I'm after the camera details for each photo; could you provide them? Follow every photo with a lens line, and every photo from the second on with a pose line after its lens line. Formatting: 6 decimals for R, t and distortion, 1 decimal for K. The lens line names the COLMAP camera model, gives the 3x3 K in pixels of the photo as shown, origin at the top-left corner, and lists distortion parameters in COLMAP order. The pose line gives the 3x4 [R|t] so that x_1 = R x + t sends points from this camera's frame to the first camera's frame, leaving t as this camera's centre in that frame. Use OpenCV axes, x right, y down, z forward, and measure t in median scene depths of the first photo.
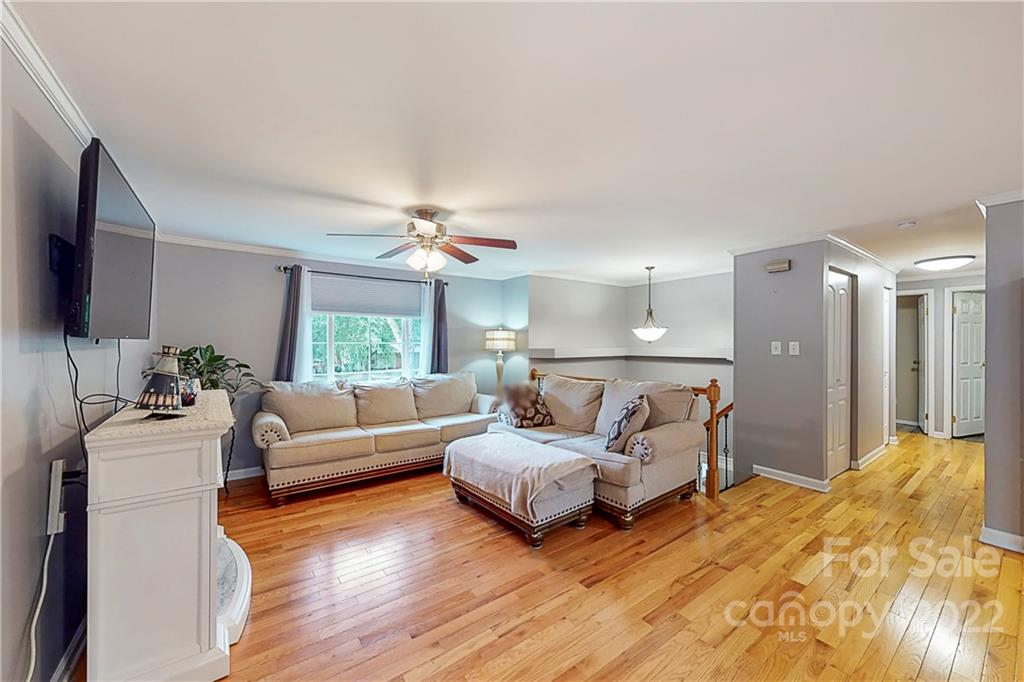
lens RADIAL K [[384.7, 0, 512.7], [0, 384.7, 345.0], [0, 0, 1]] dist [-0.001669, 0.000109]
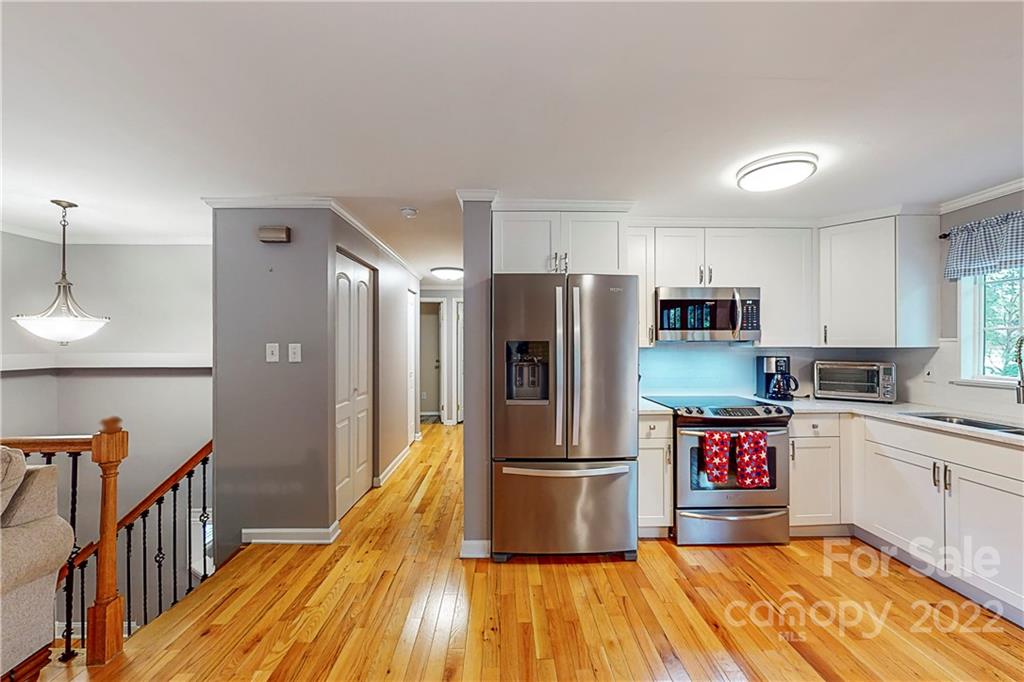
lens RADIAL K [[384.7, 0, 511.2], [0, 384.7, 343.4], [0, 0, 1]] dist [-0.001669, 0.000109]
pose [[0.567775, 0.002412, 0.823180, 0.341025], [0.002559, 0.999986, -0.004696, -0.004074], [-0.823180, 0.004773, 0.567761, 0.240415]]
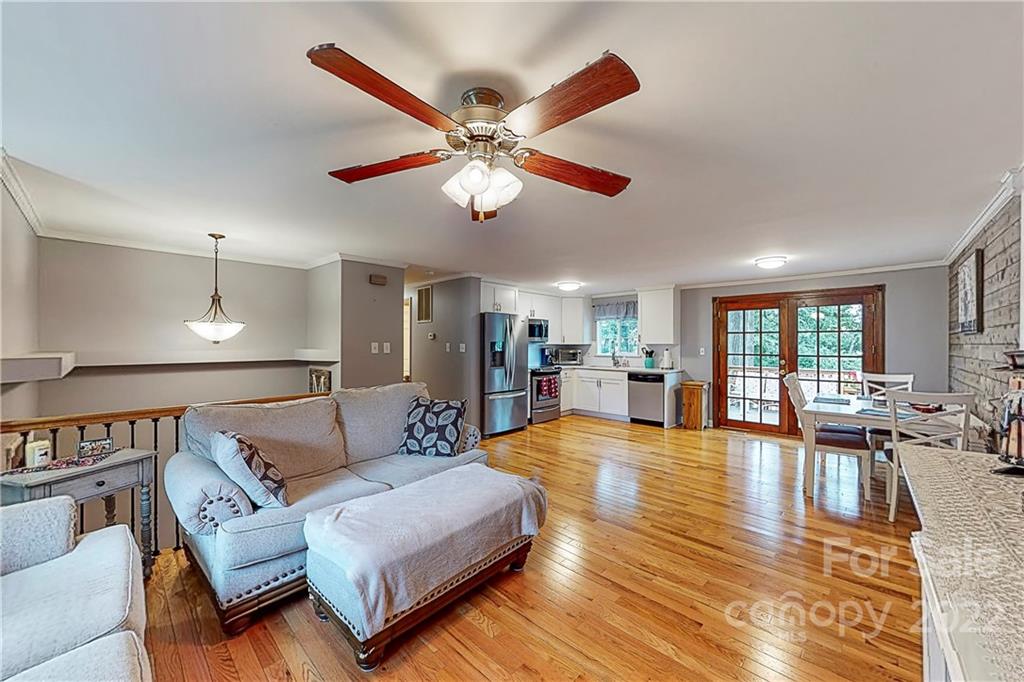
lens RADIAL K [[384.7, 0, 513.4], [0, 384.7, 342.1], [0, 0, 1]] dist [-0.001669, 0.000109]
pose [[-0.178546, 0.002000, 0.983930, -0.536270], [0.002320, 0.999996, -0.001611, -0.006778], [-0.983929, 0.001995, -0.178550, 0.747802]]
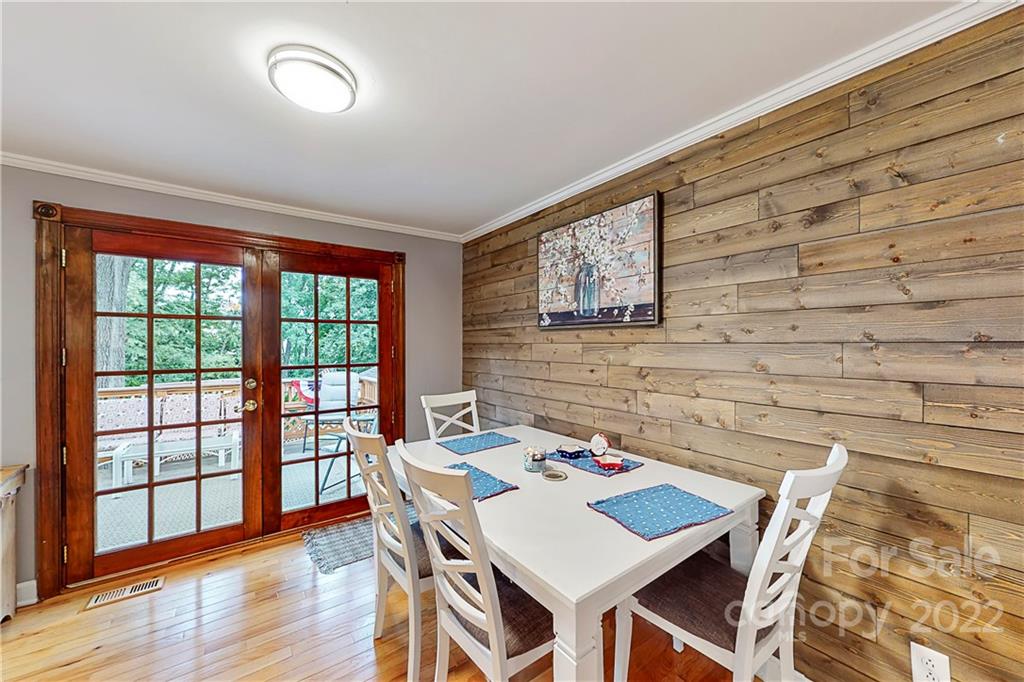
lens RADIAL K [[384.7, 0, 512.8], [0, 384.7, 344.5], [0, 0, 1]] dist [-0.001669, 0.000109]
pose [[-0.999993, 0.001048, -0.003648, 0.230187], [0.001028, 0.999985, 0.005356, -0.002175], [0.003653, 0.005352, -0.999979, 0.180106]]
